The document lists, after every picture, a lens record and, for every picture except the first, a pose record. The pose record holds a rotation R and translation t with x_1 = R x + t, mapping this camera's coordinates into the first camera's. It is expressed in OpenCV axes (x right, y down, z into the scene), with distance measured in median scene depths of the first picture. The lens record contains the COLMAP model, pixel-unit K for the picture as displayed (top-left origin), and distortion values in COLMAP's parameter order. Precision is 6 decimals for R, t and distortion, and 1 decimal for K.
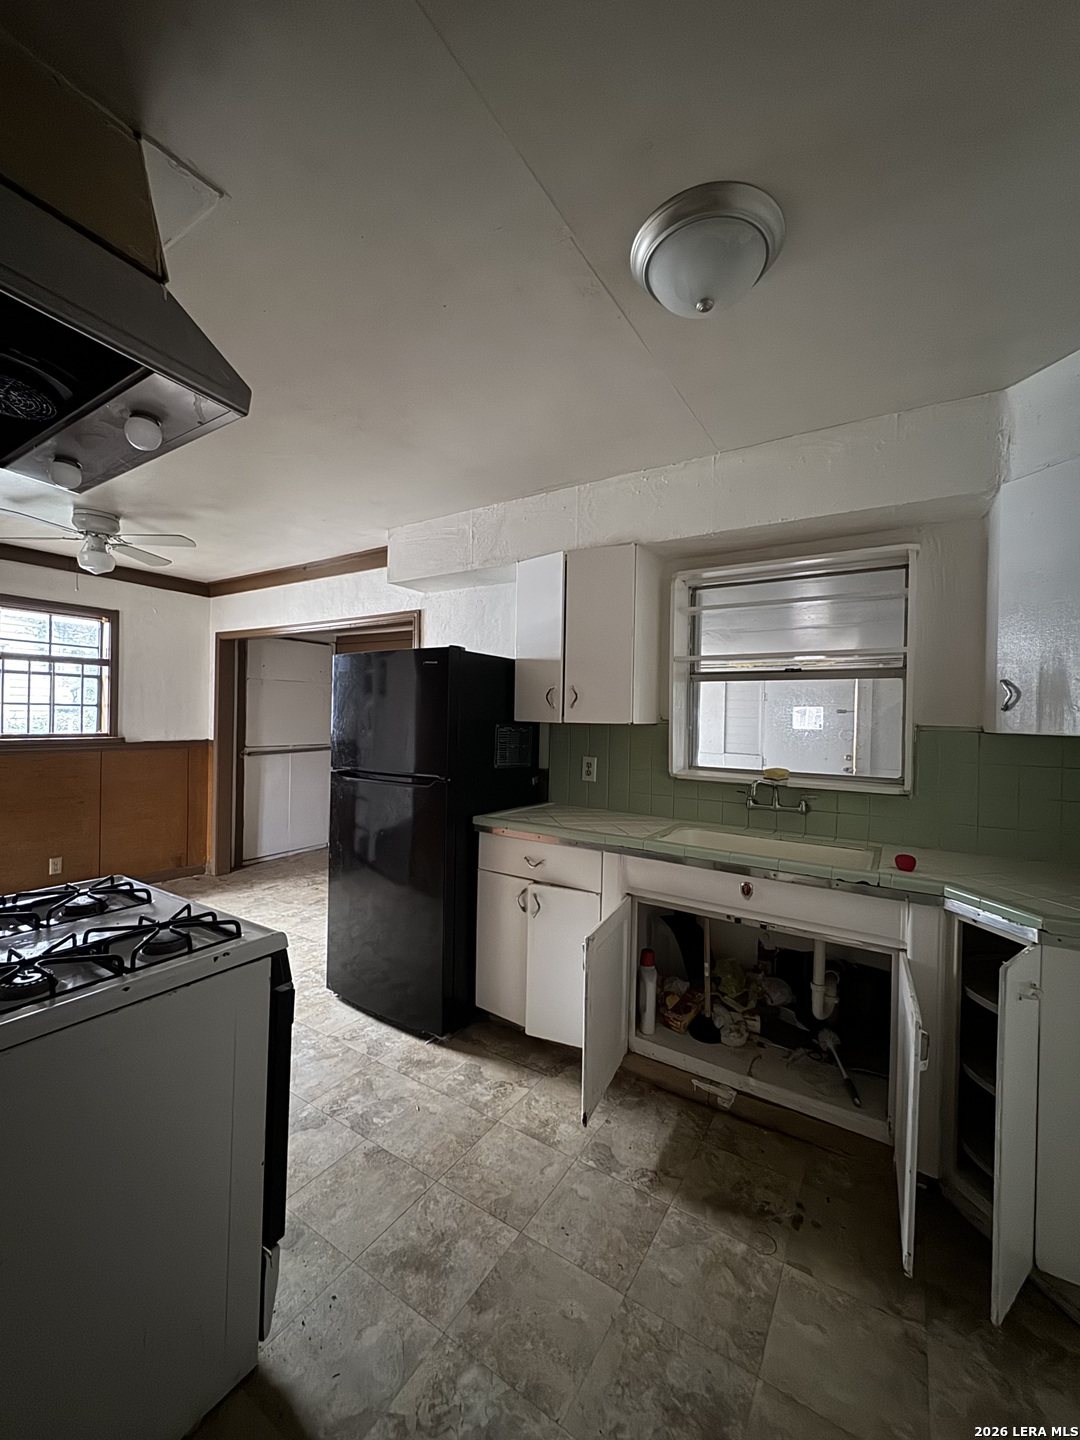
lens RADIAL K [[572.8, 0, 545.4], [0, 572.8, 717.5], [0, 0, 1]] dist [0.000482, 0.000276]
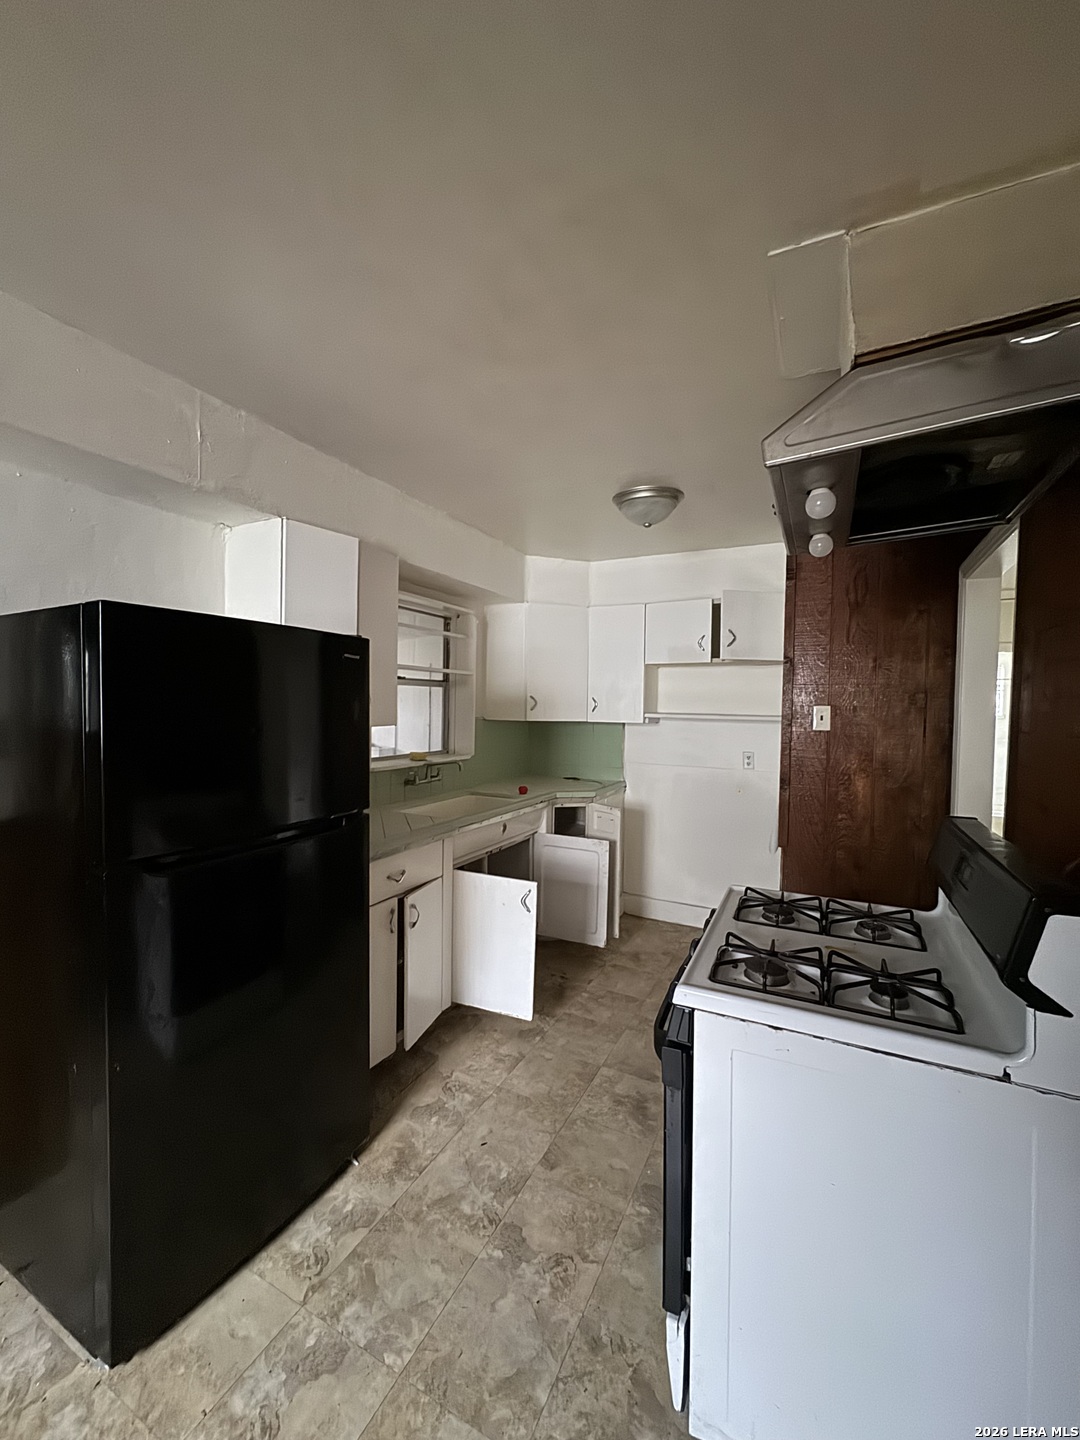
lens RADIAL K [[572.8, 0, 541.3], [0, 572.8, 722.9], [0, 0, 1]] dist [0.000482, 0.000276]
pose [[-0.096552, -0.036702, 0.994651, -1.173407], [-0.003873, 0.999326, 0.036498, -0.035991], [-0.995320, -0.000328, -0.096629, 1.034658]]
